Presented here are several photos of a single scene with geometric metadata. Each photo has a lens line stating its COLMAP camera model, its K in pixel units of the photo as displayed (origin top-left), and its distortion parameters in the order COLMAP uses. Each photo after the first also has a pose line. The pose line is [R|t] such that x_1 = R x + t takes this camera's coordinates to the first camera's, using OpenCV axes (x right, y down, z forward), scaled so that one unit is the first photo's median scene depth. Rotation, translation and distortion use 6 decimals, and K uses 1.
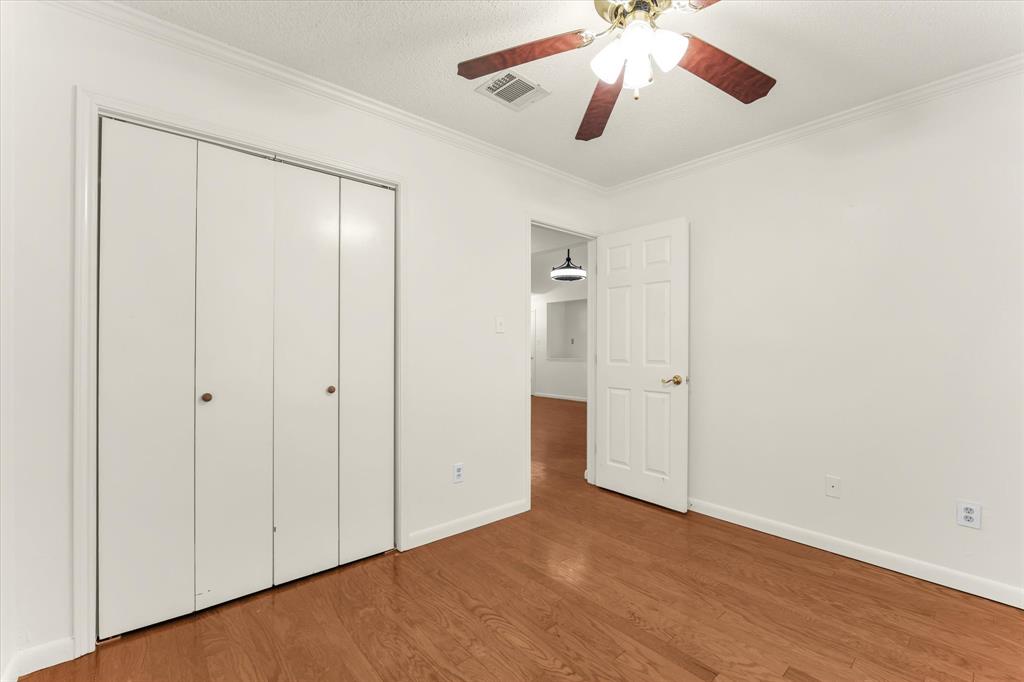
lens RADIAL K [[428.5, 0, 514.4], [0, 428.5, 342.8], [0, 0, 1]] dist [-0.009838, -0.000672]
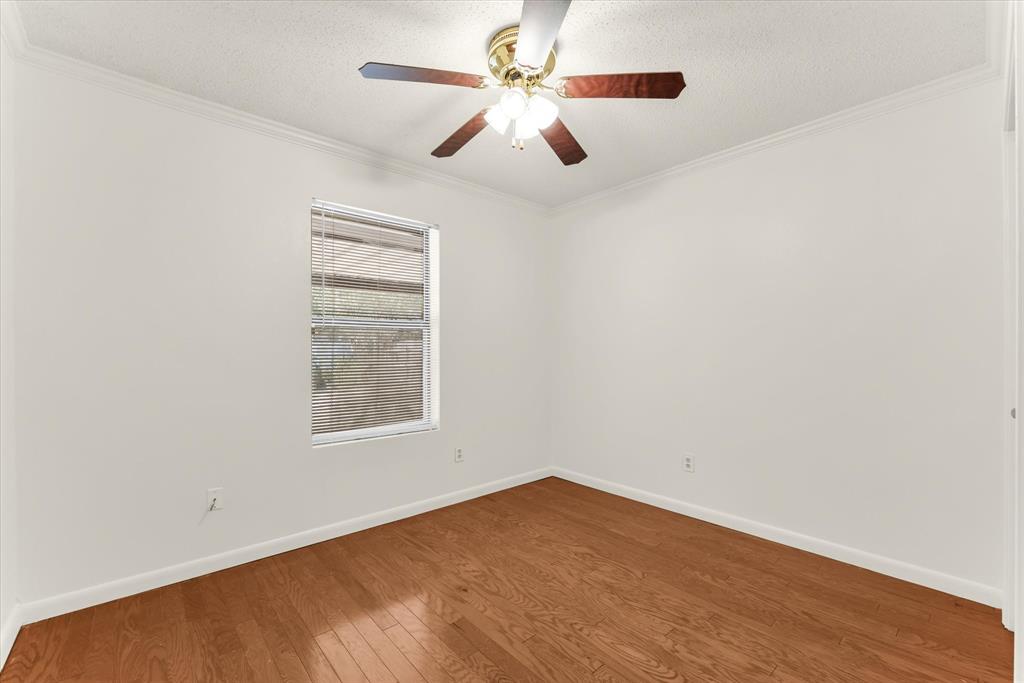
lens RADIAL K [[428.5, 0, 511.9], [0, 428.5, 345.0], [0, 0, 1]] dist [-0.009838, -0.000672]
pose [[-0.999869, -0.003603, -0.015805, 0.306187], [-0.003370, 0.999886, -0.014728, 0.010627], [0.015857, -0.014673, -0.999767, 2.053274]]
